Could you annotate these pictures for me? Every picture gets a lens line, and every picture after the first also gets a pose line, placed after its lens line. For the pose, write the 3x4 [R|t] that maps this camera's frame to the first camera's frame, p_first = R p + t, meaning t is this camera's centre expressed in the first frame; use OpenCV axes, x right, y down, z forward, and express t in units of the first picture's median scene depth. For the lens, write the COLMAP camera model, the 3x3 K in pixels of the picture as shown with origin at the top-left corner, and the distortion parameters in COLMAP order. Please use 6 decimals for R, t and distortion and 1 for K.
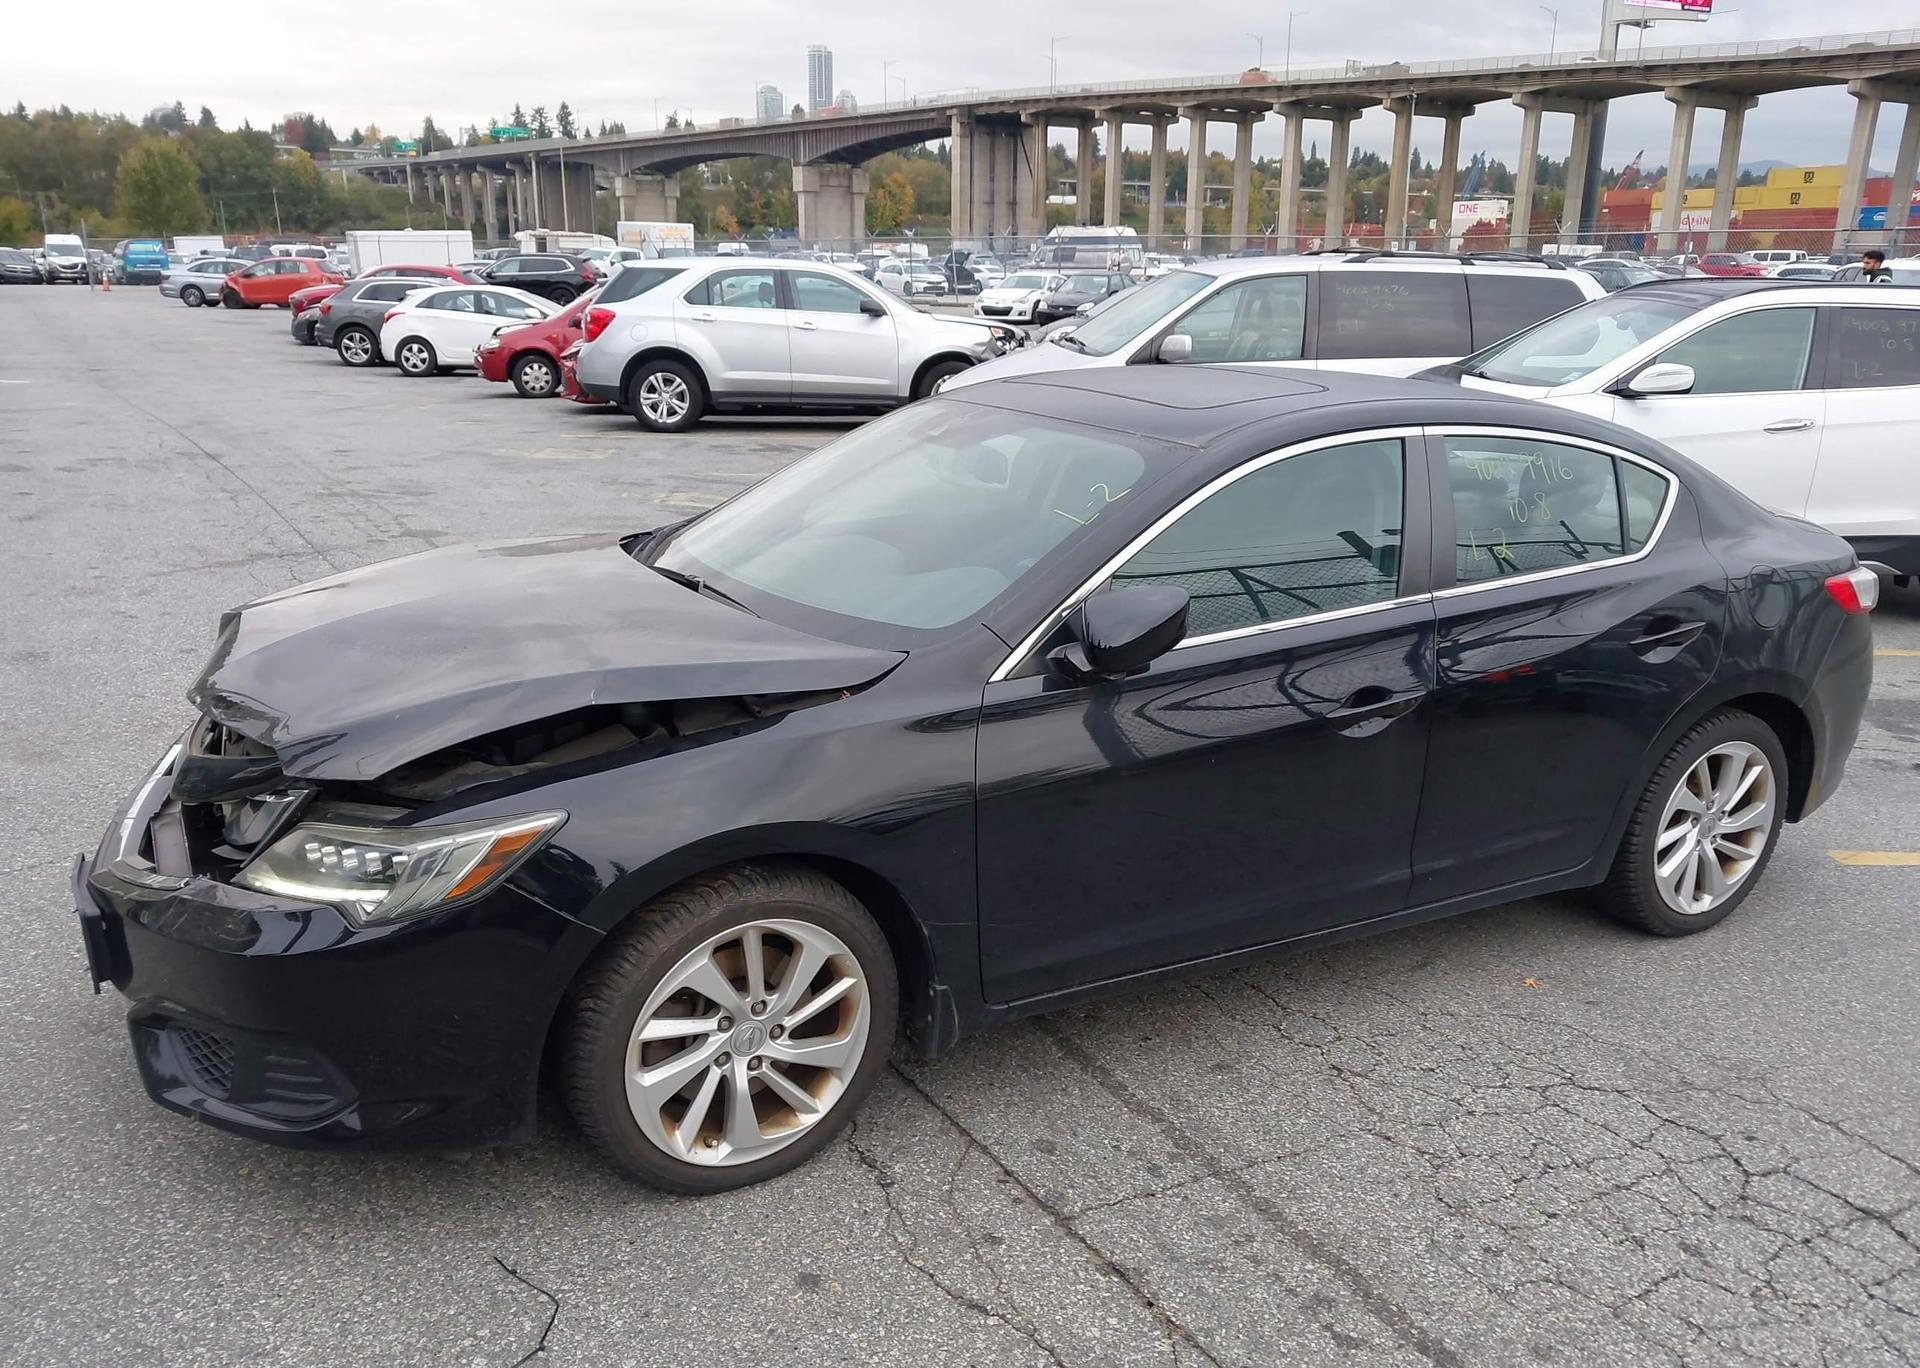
lens RADIAL K [[1487.3, 0, 928.4], [0, 1487.3, 783.1], [0, 0, 1]] dist [0.002278, 0.005355]
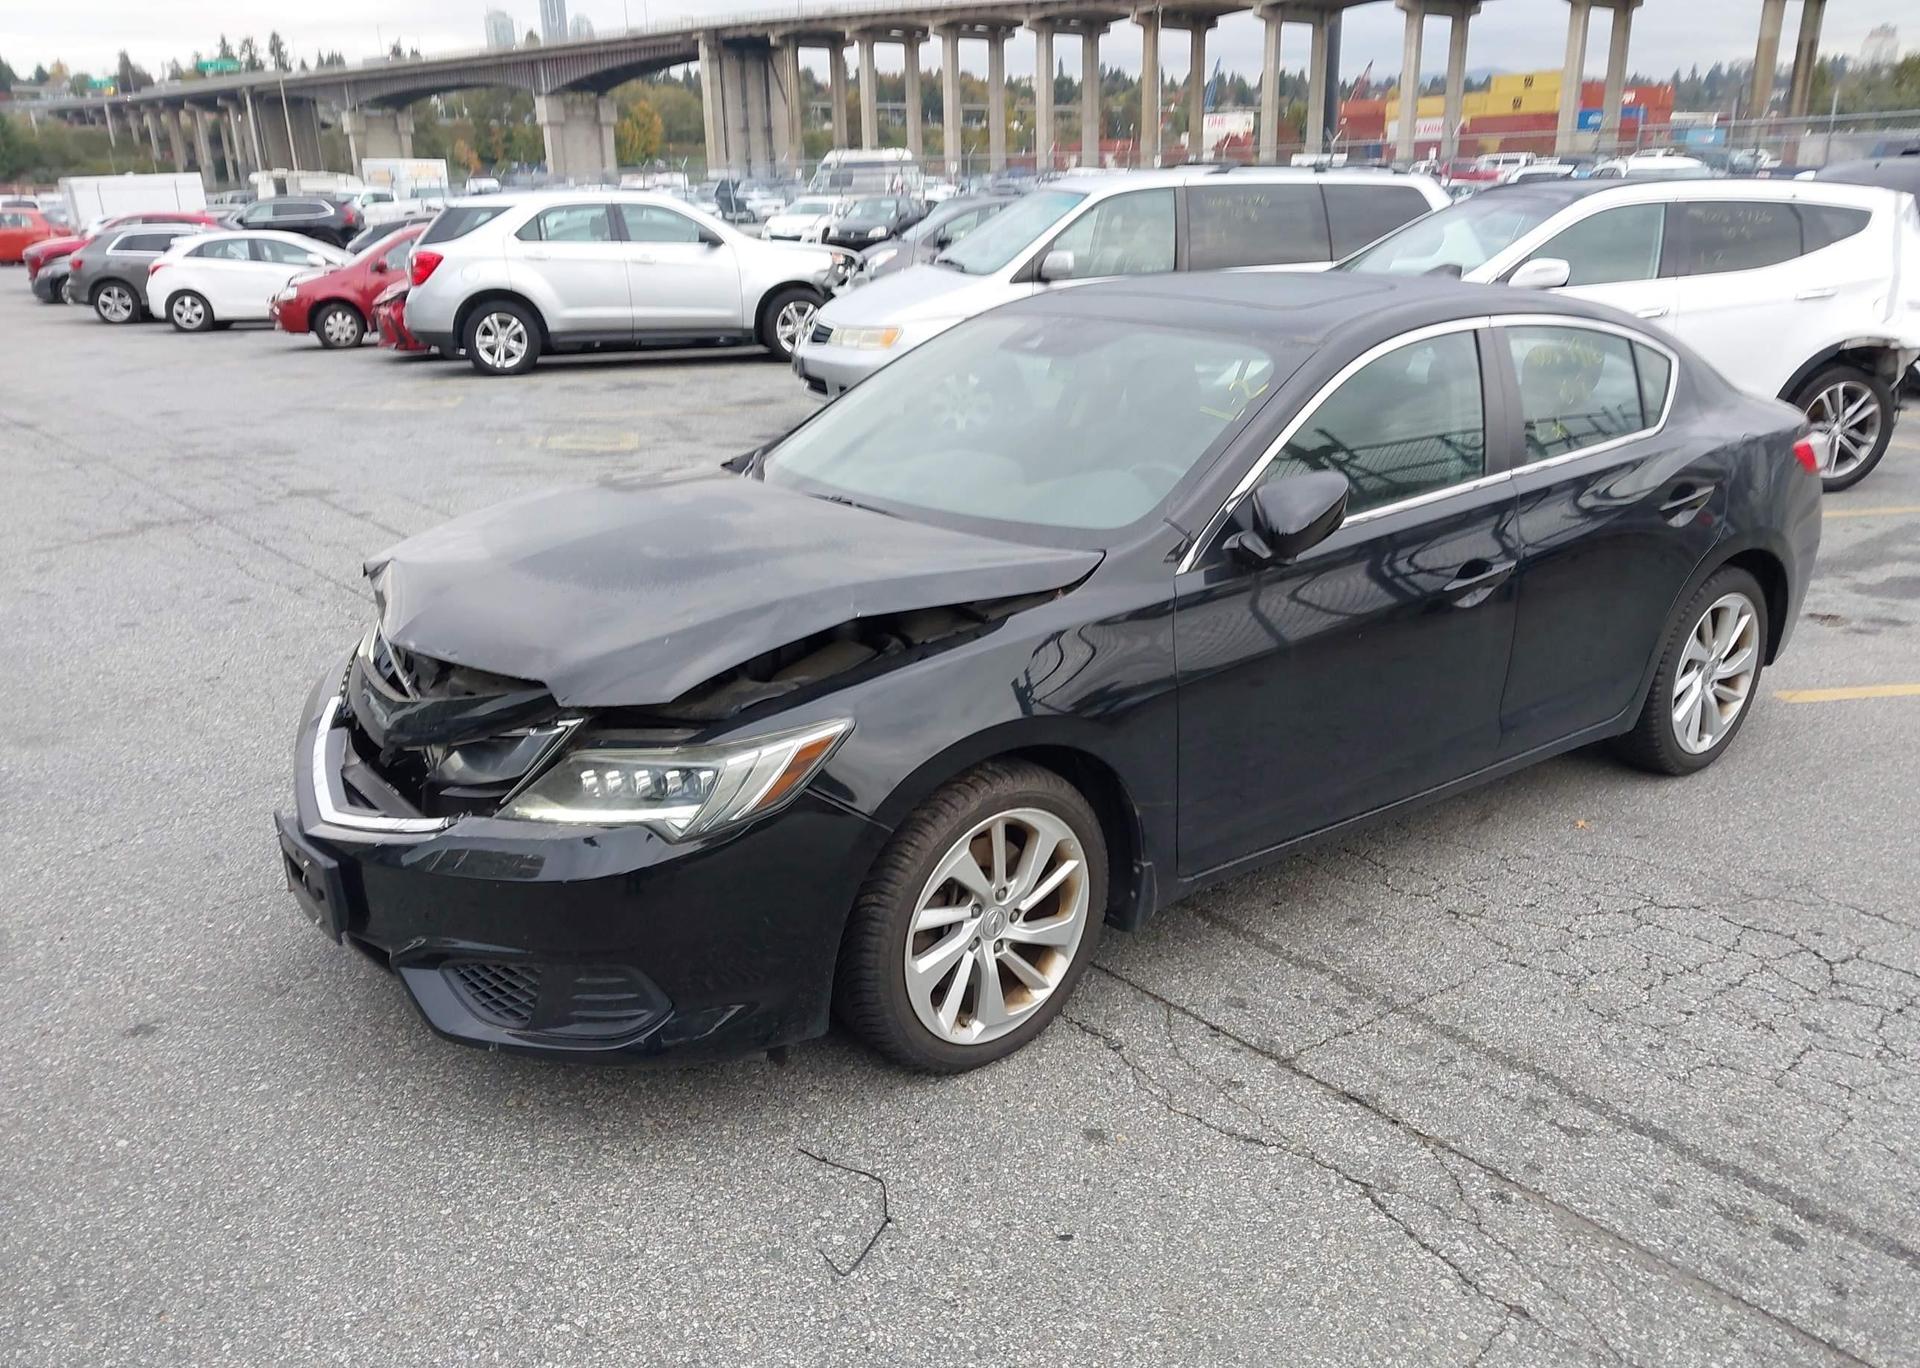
lens RADIAL K [[1487.3, 0, 928.4], [0, 1487.3, 783.1], [0, 0, 1]] dist [0.002278, 0.005355]
pose [[0.988021, -0.084524, 0.129114, -0.194789], [0.078909, 0.995725, 0.048011, 0.011125], [-0.132621, -0.037247, 0.990467, -0.026394]]
